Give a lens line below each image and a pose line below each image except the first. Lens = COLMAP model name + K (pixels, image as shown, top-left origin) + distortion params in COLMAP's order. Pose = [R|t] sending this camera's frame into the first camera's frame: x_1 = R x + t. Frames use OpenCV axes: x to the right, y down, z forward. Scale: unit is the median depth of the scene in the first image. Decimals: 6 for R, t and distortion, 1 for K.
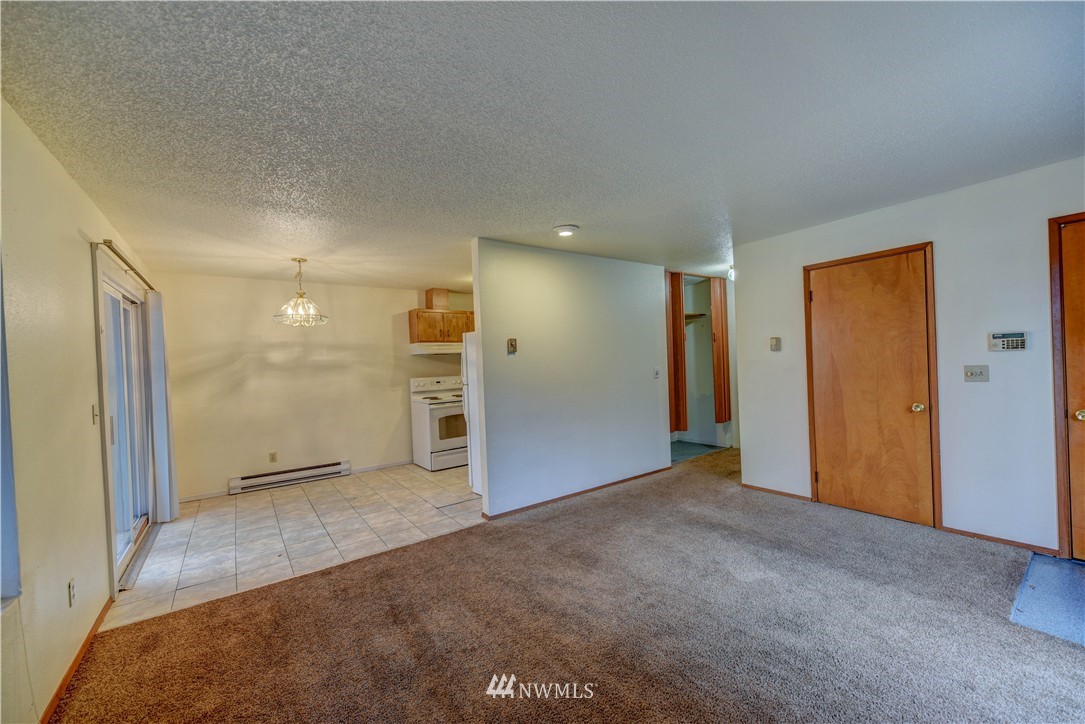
lens RADIAL K [[421.8, 0, 543.7], [0, 421.8, 363.7], [0, 0, 1]] dist [0.001652, 0.000037]
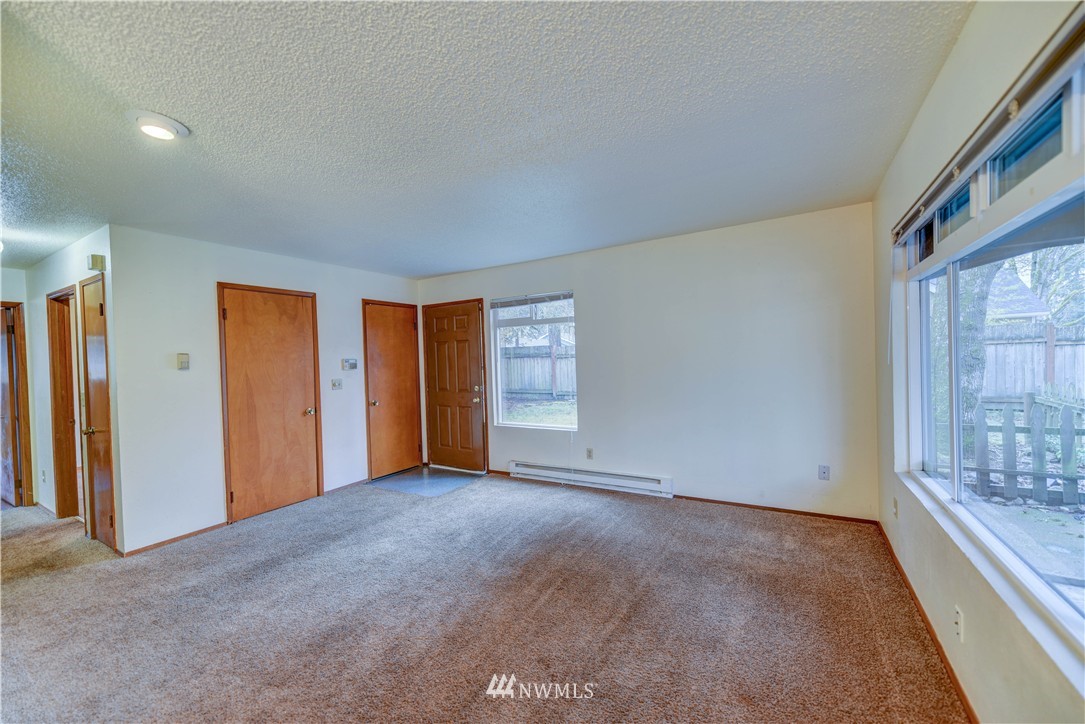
lens RADIAL K [[421.8, 0, 543.7], [0, 421.8, 363.7], [0, 0, 1]] dist [0.001652, 0.000037]
pose [[-0.396712, 0.042750, 0.916947, -0.630576], [0.054192, 0.998263, -0.023095, 0.021407], [-0.916342, 0.040529, -0.398340, 0.800391]]
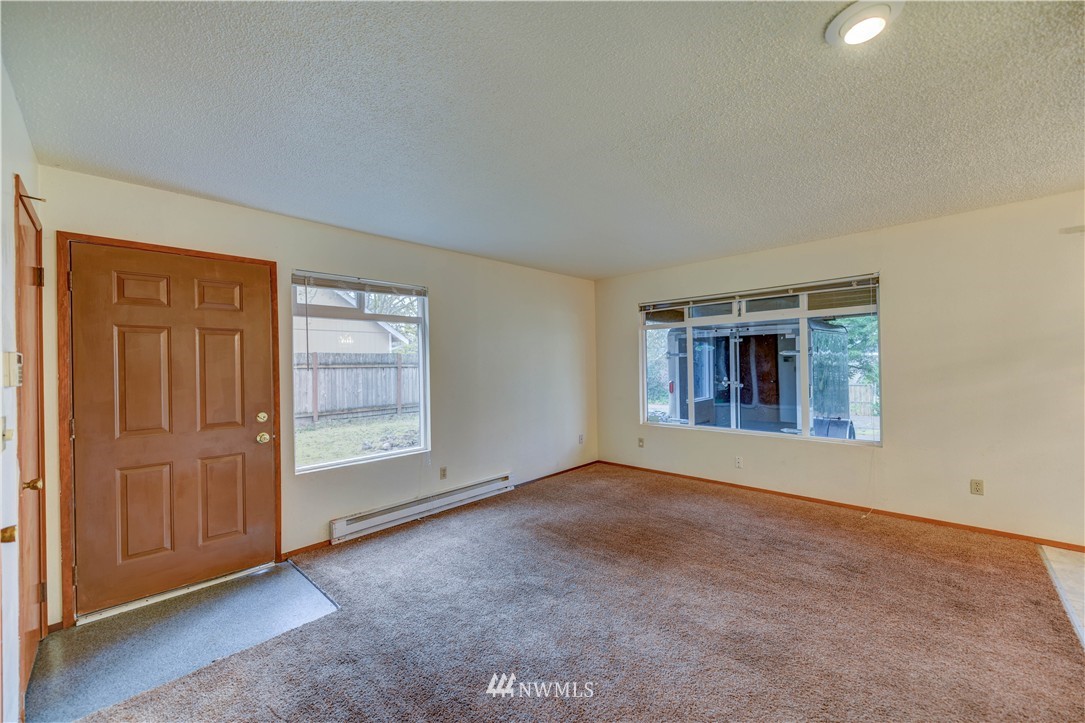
lens RADIAL K [[421.8, 0, 543.7], [0, 421.8, 363.2], [0, 0, 1]] dist [0.001652, 0.000037]
pose [[-0.983908, 0.061651, -0.167703, 0.436855], [0.060751, 0.998098, 0.010495, -0.021943], [0.168031, 0.000138, -0.985782, 1.365201]]
